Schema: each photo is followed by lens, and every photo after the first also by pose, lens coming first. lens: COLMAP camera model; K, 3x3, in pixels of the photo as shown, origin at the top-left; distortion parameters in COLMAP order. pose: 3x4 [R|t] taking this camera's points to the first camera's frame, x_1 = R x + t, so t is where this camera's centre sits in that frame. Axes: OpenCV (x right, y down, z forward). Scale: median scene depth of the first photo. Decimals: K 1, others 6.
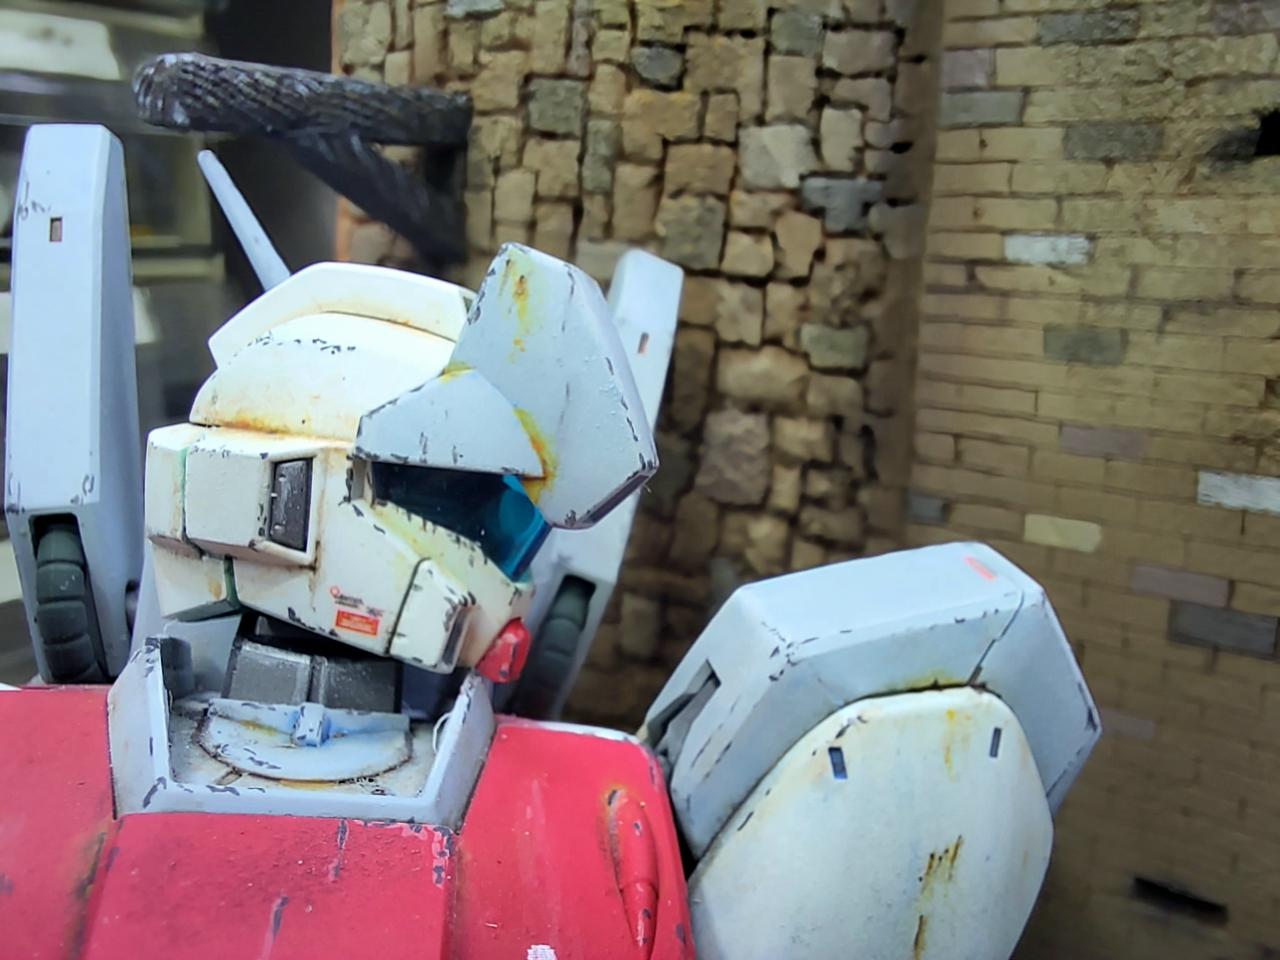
lens RADIAL K [[959.9, 0, 646.4], [0, 959.9, 484.4], [0, 0, 1]] dist [-0.045582, 0.003760]
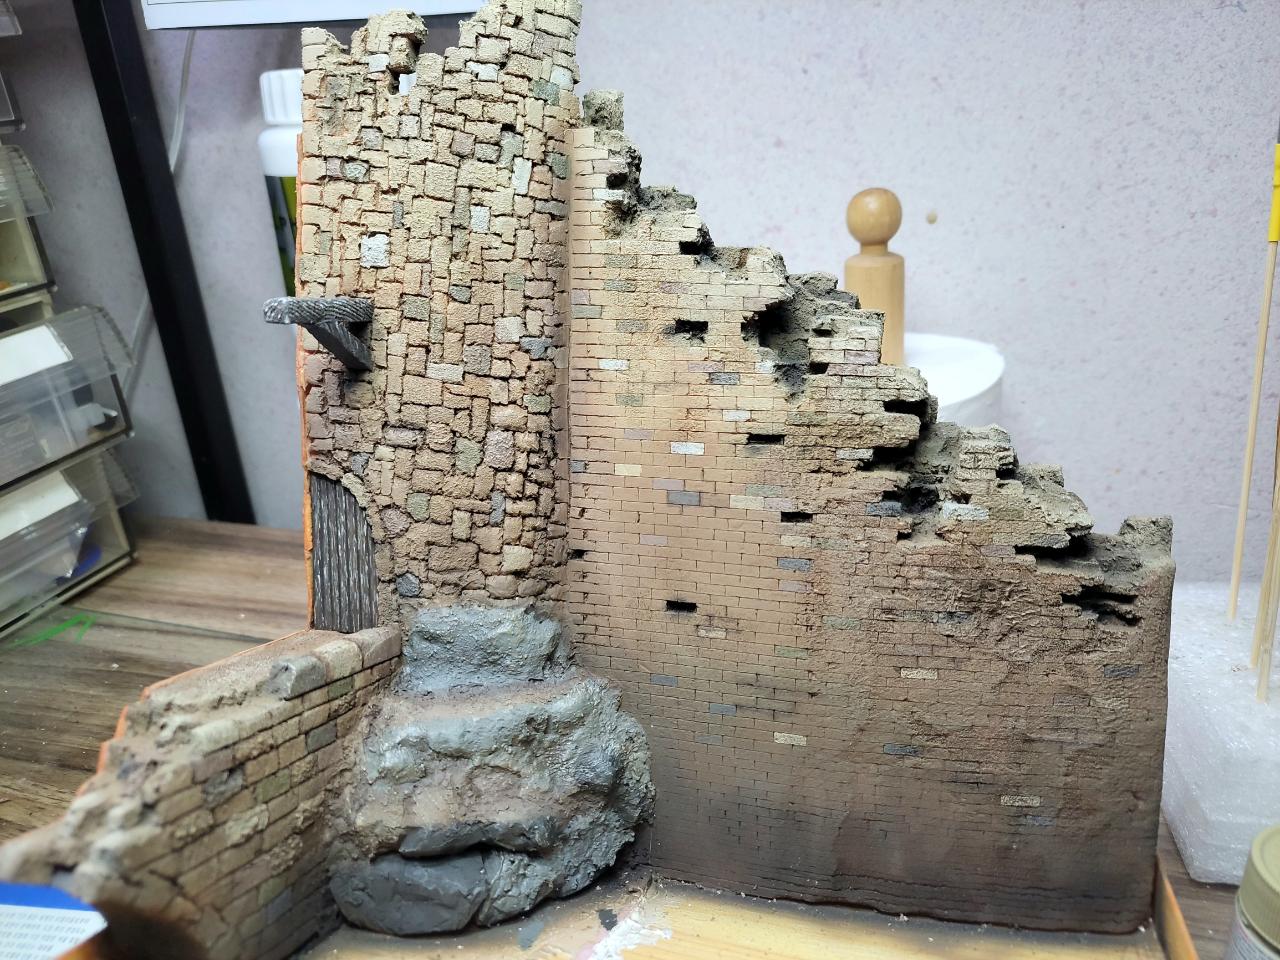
lens RADIAL K [[1066.2, 0, 640.0], [0, 1066.2, 480.0], [0, 0, 1]] dist [0.001600, -0.000040]
pose [[0.951660, -0.047035, 0.303532, -0.408788], [0.077163, 0.993124, -0.088037, 0.325072], [-0.297304, 0.107203, 0.948746, -1.727839]]
